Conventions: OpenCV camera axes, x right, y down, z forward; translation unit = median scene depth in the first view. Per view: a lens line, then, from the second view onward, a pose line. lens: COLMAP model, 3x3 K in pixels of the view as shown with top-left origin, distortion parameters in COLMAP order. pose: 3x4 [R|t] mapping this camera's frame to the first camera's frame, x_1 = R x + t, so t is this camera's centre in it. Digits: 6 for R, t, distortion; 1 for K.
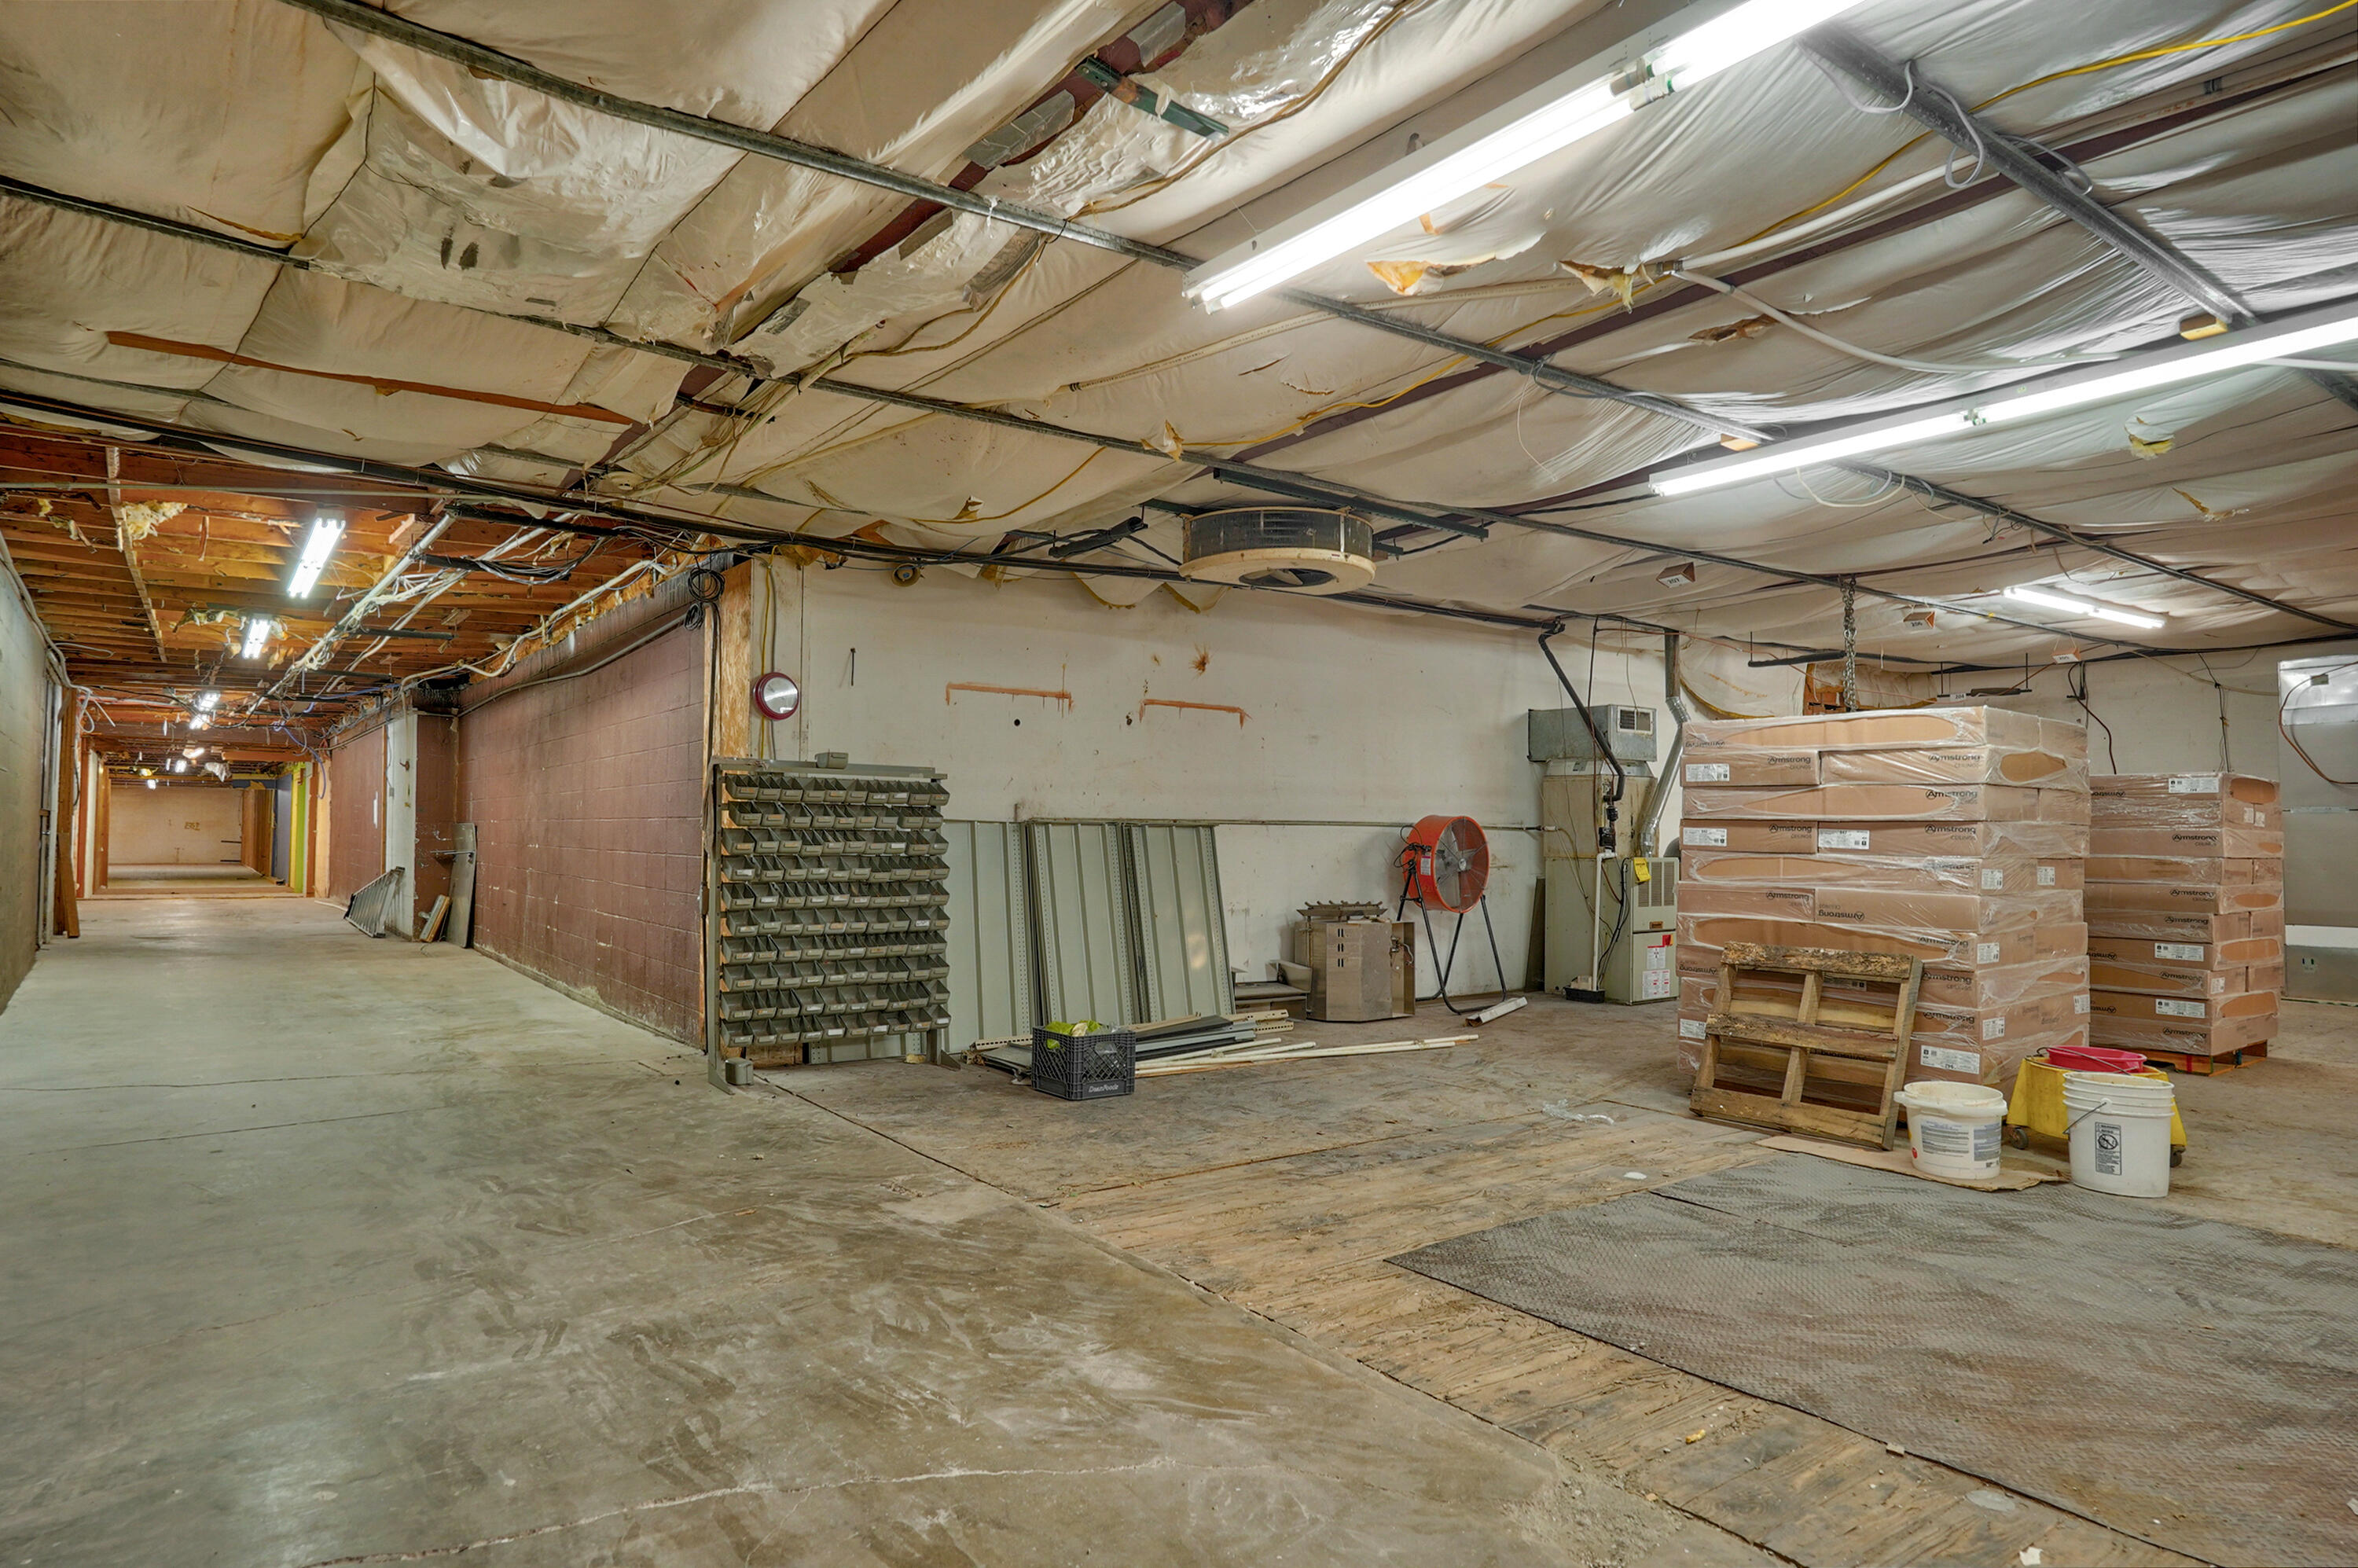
lens RADIAL K [[1375.1, 0, 1190.9], [0, 1375.1, 790.5], [0, 0, 1]] dist [0.001006, 0.000108]
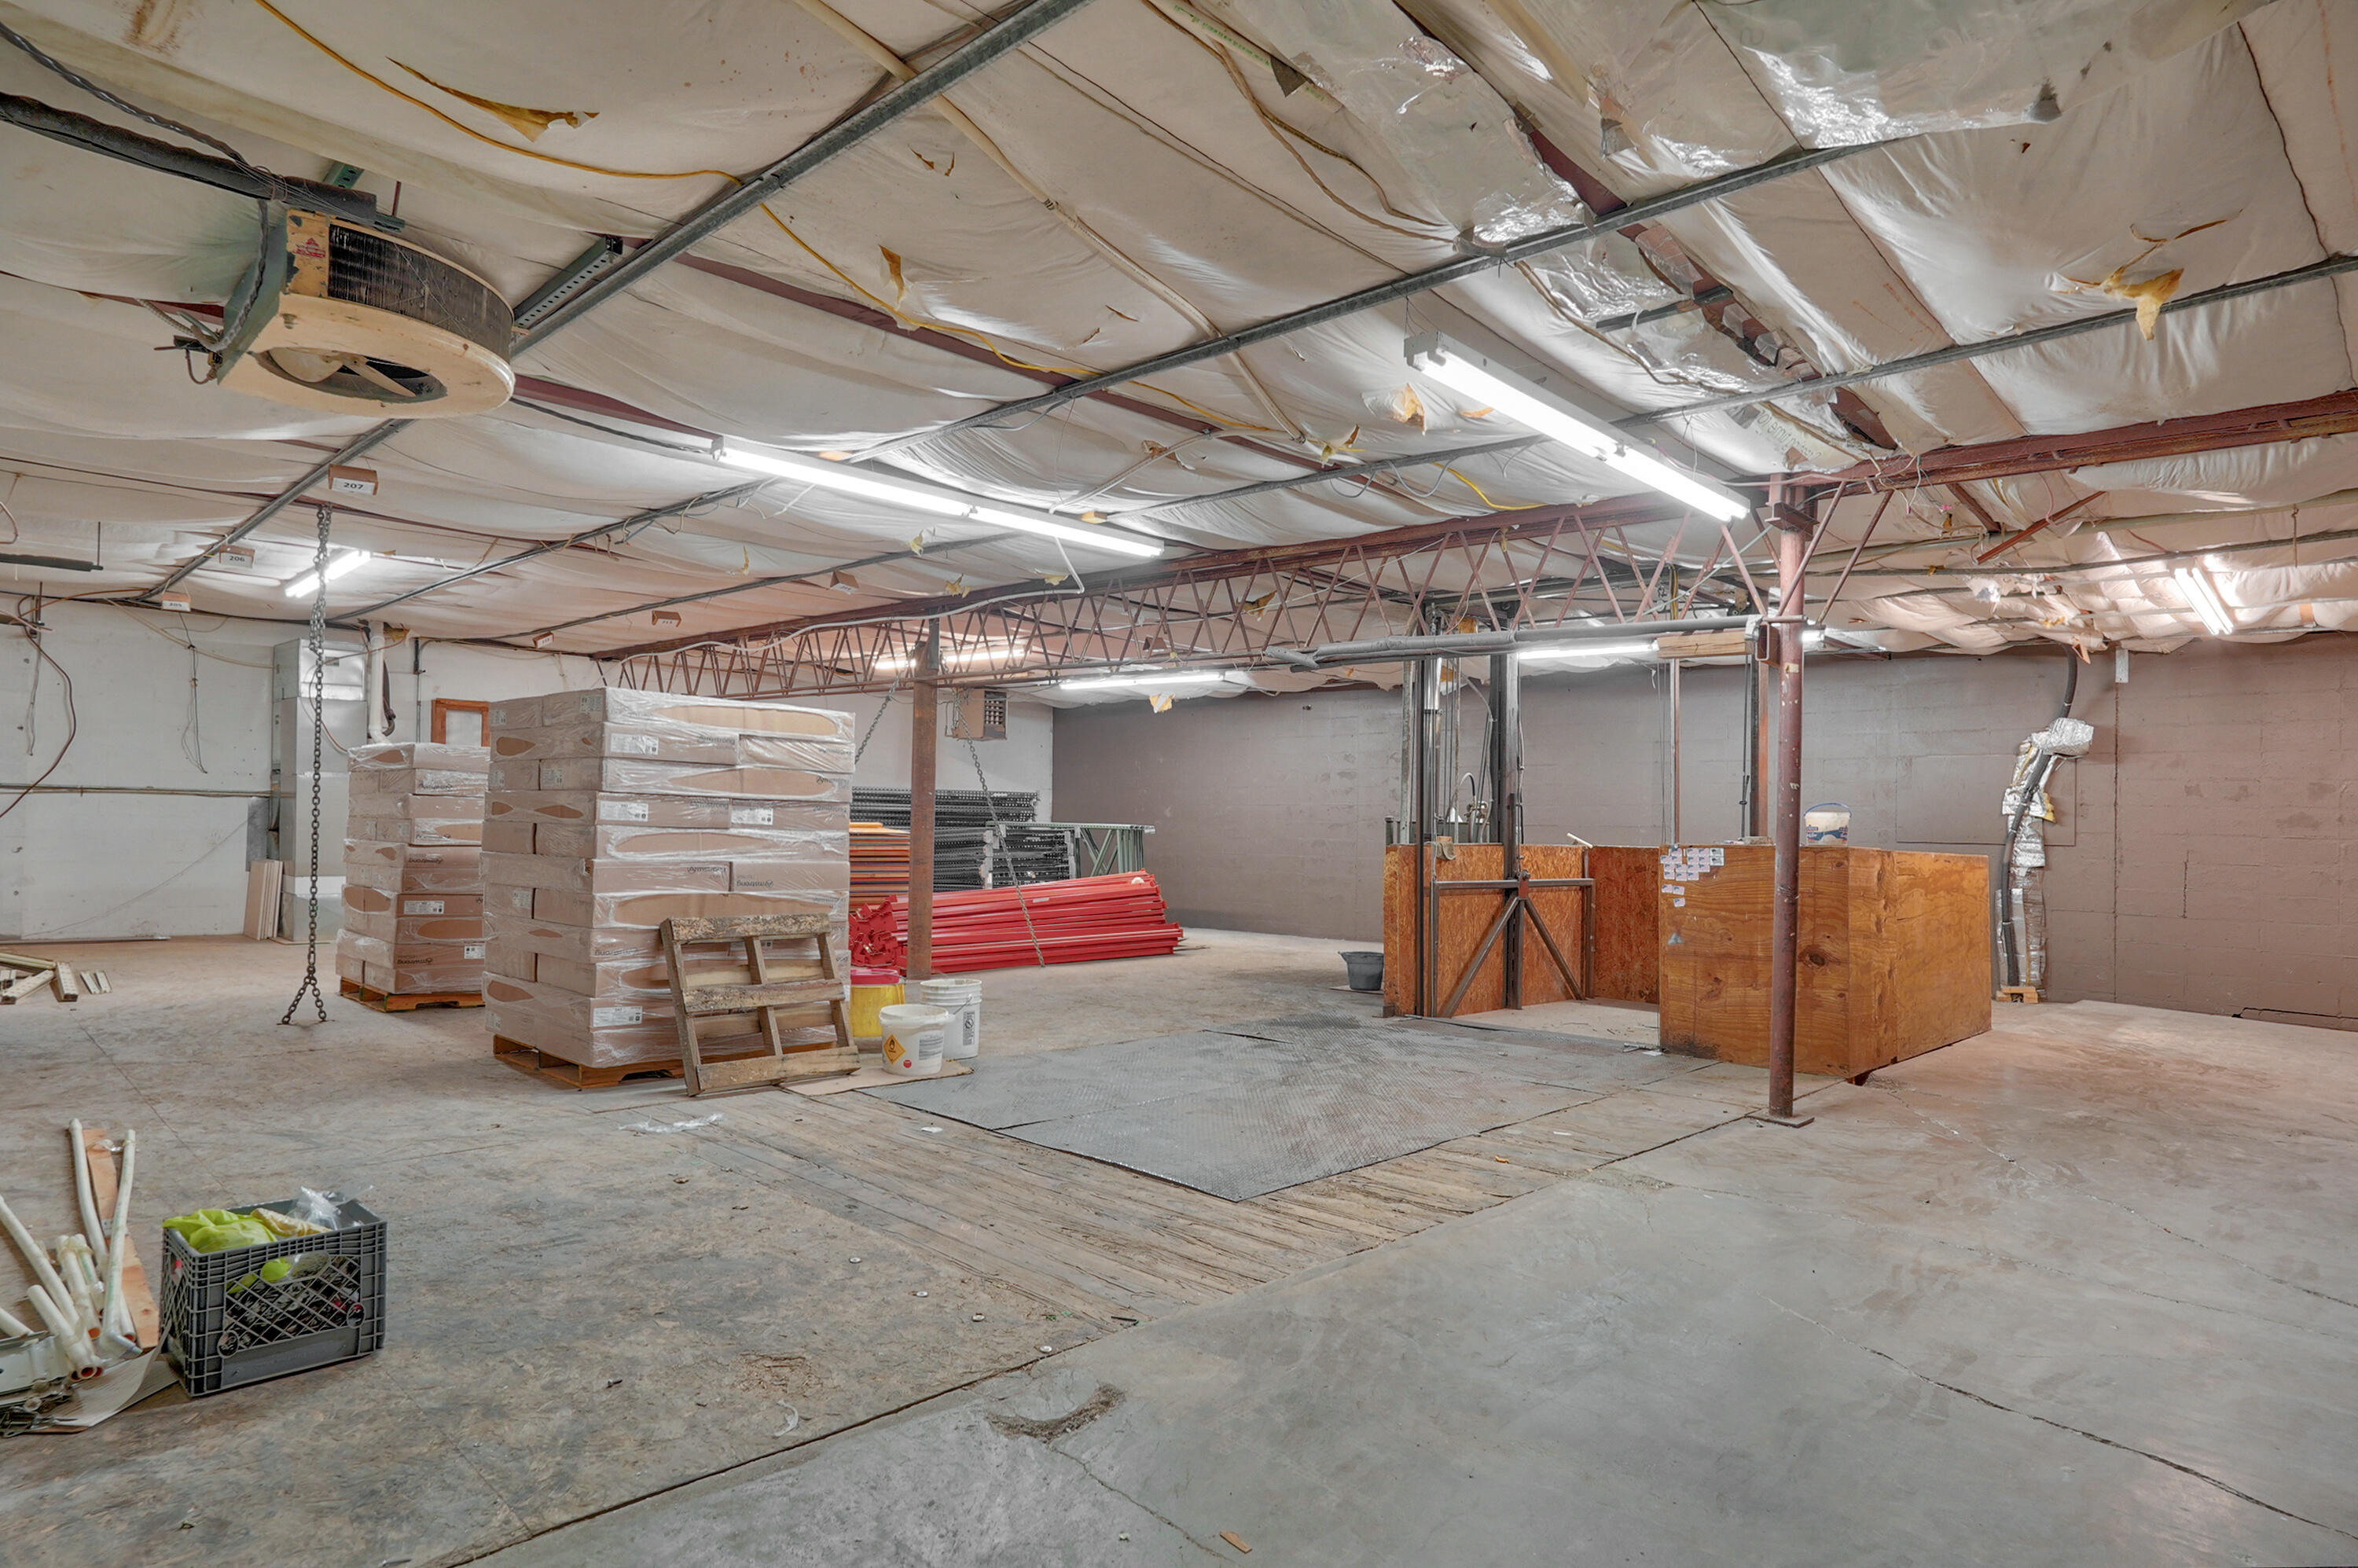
lens RADIAL K [[1286.6, 0, 1188.2], [0, 1286.6, 781.7], [0, 0, 1]] dist [-0.005385, -0.000406]
pose [[-0.166919, 0.020515, 0.985757, -0.635996], [-0.056961, 0.997913, -0.030413, 0.020508], [-0.984324, -0.061226, -0.165403, 0.865764]]
